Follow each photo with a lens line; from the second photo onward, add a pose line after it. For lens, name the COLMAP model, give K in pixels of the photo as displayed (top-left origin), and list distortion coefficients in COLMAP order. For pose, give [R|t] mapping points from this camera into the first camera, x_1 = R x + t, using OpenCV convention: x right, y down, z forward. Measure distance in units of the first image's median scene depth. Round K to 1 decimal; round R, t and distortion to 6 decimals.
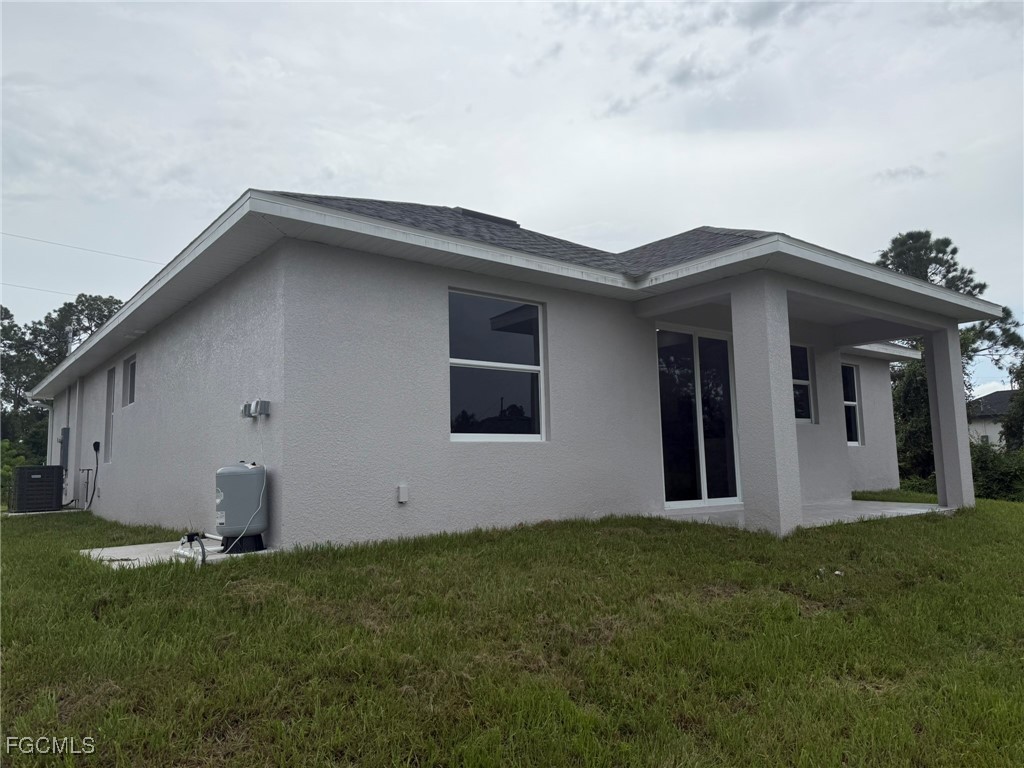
lens RADIAL K [[751.3, 0, 512.0], [0, 751.3, 384.0], [0, 0, 1]] dist [0.006365, 0.000230]
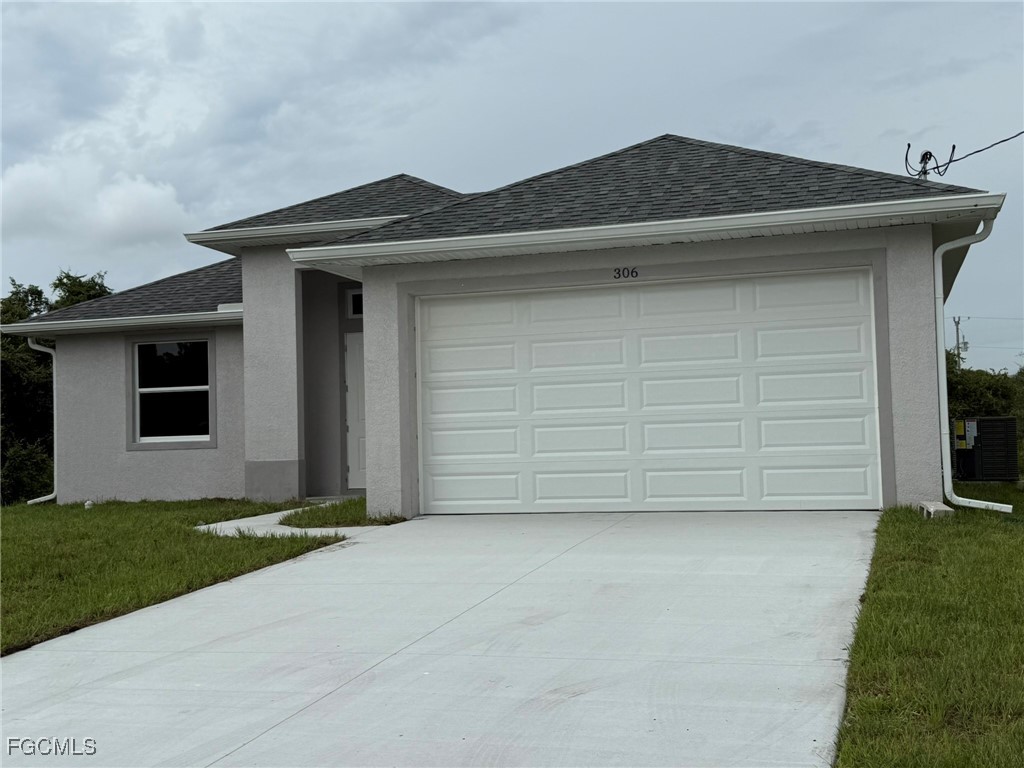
lens RADIAL K [[1235.3, 0, 510.8], [0, 1235.3, 398.2], [0, 0, 1]] dist [0.106166, -0.012239]
pose [[0.543882, -0.027015, -0.838727, 2.941105], [0.097553, 0.994740, 0.031220, -0.022910], [0.833472, -0.098801, 0.543657, 0.292599]]
